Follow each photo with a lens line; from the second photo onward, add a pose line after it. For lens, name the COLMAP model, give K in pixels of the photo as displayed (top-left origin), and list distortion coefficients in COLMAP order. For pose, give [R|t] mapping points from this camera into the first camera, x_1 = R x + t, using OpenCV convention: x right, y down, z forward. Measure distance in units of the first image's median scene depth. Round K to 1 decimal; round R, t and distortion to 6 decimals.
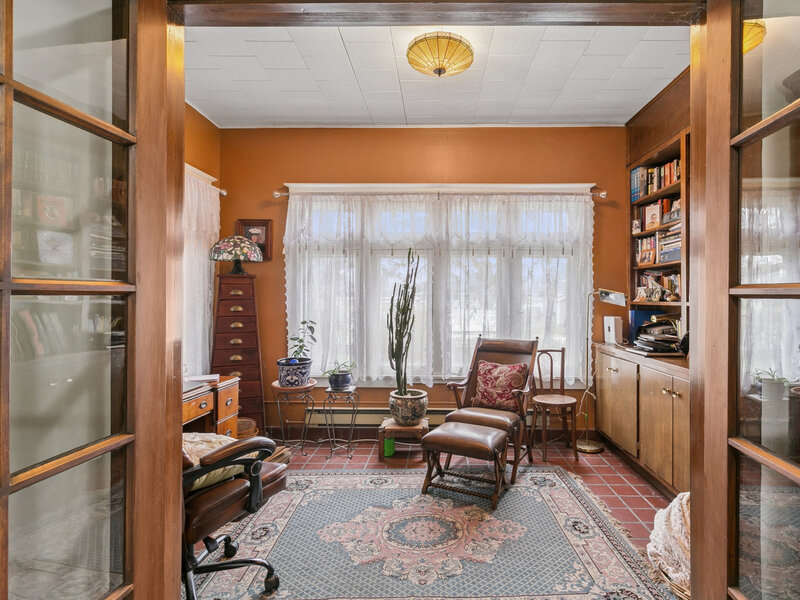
lens RADIAL K [[419.1, 0, 430.8], [0, 419.1, 292.6], [0, 0, 1]] dist [0.002640, 0.000034]
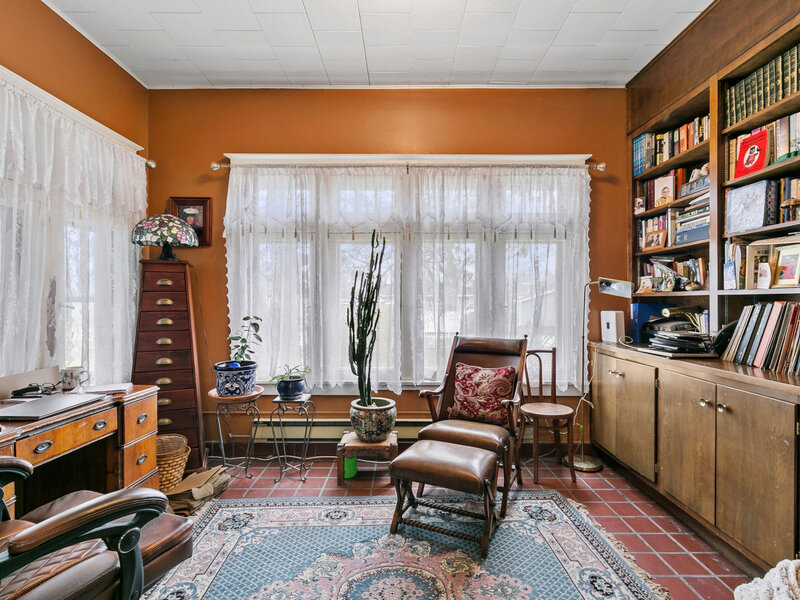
lens RADIAL K [[409.7, 0, 393.8], [0, 409.7, 296.2], [0, 0, 1]] dist [-0.000208, -0.000631]
pose [[0.999985, -0.004152, -0.003629, -0.007922], [0.004166, 0.999984, 0.003936, 0.023995], [0.003613, -0.003951, 0.999986, 0.180041]]
